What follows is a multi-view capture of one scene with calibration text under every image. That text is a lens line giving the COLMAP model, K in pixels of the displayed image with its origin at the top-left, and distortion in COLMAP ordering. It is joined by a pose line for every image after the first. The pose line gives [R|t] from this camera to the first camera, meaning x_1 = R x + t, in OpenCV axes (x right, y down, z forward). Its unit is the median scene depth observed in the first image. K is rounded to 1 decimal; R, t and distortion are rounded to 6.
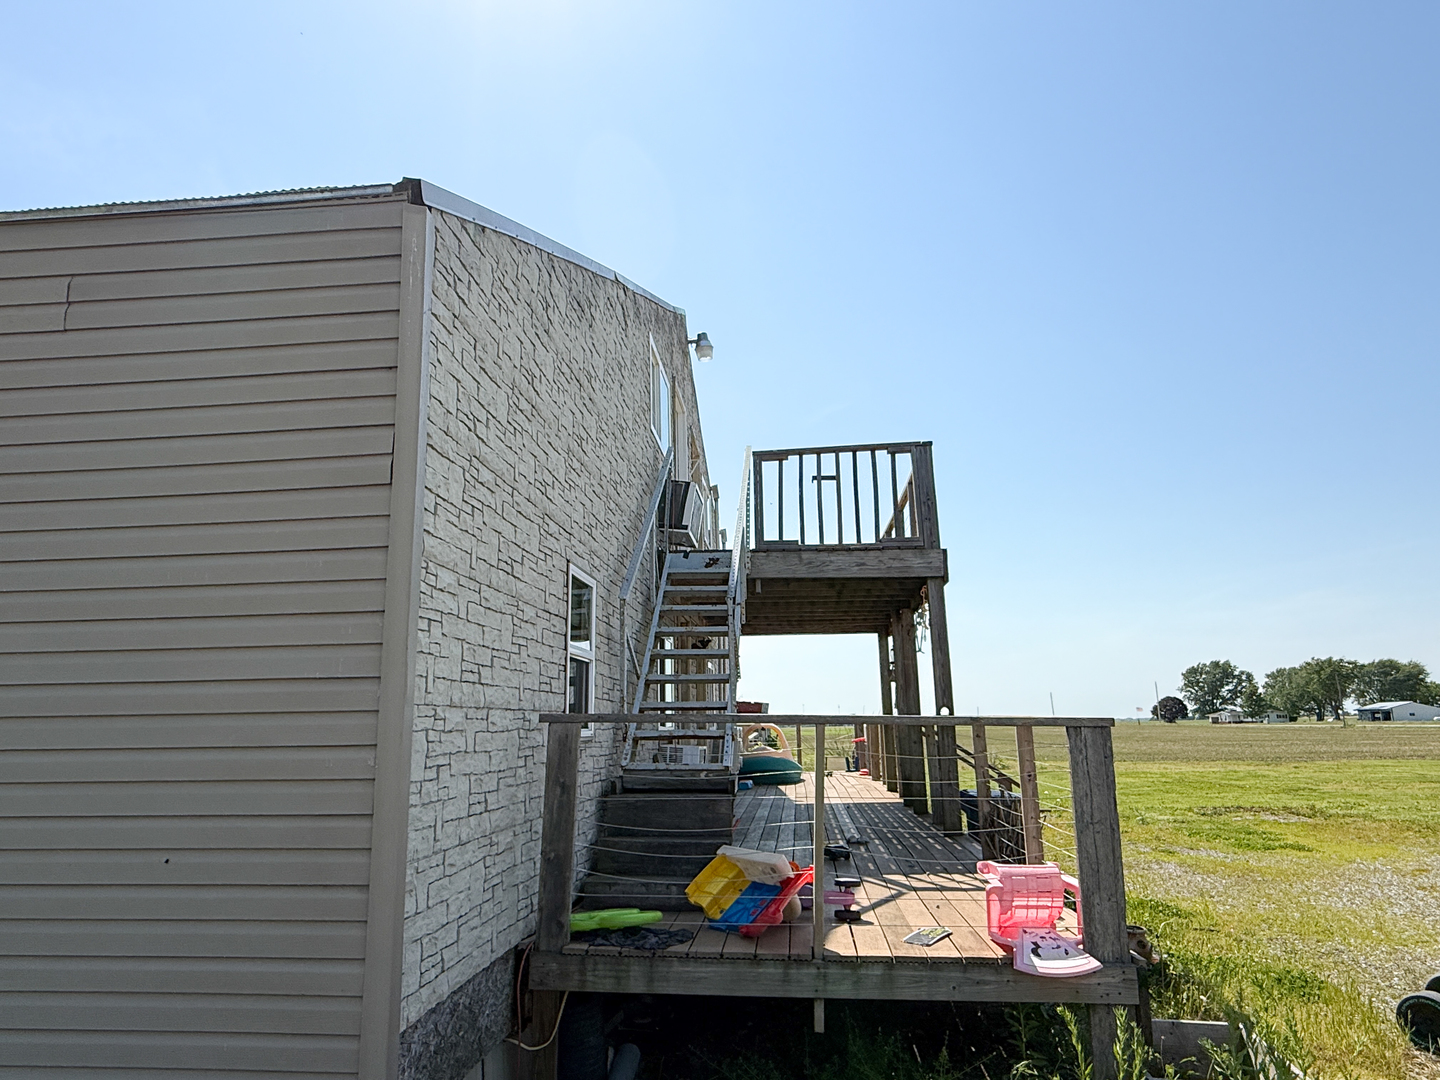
lens RADIAL K [[870.5, 0, 715.8], [0, 870.5, 541.8], [0, 0, 1]] dist [0.006004, -0.001972]
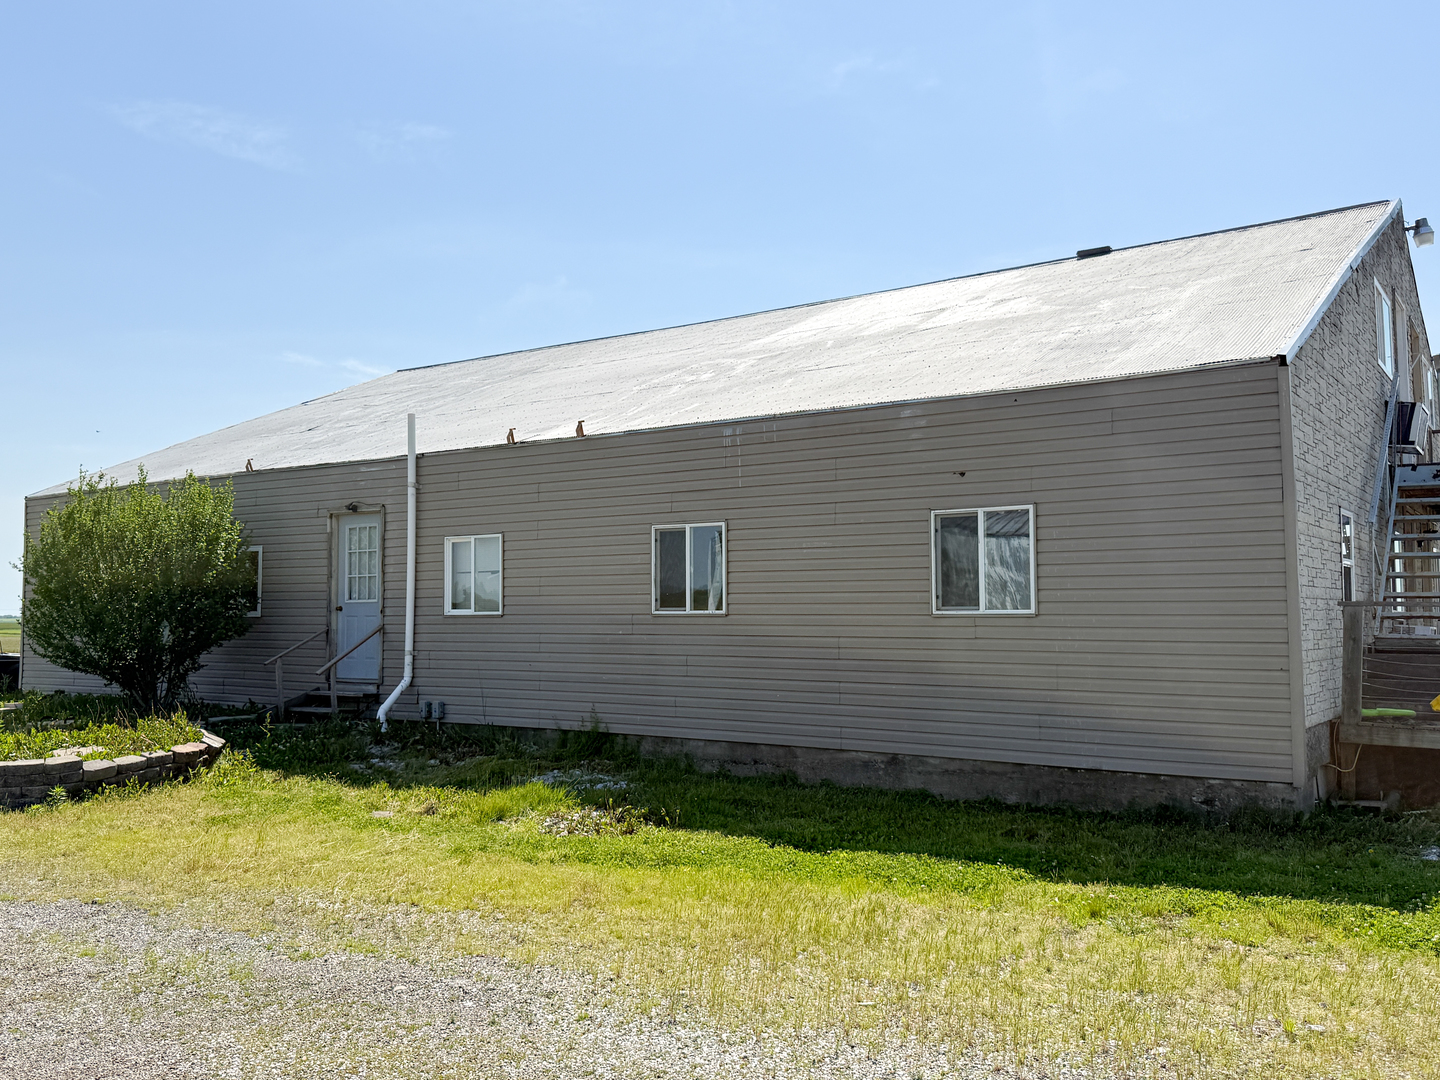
lens RADIAL K [[1269.8, 0, 723.6], [0, 1269.8, 549.8], [0, 0, 1]] dist [0.015503, -0.004597]
pose [[0.874738, -0.013747, -0.484401, -0.021990], [0.091276, 0.986380, 0.136835, -0.257303], [0.475922, -0.163908, 0.864079, -1.250959]]
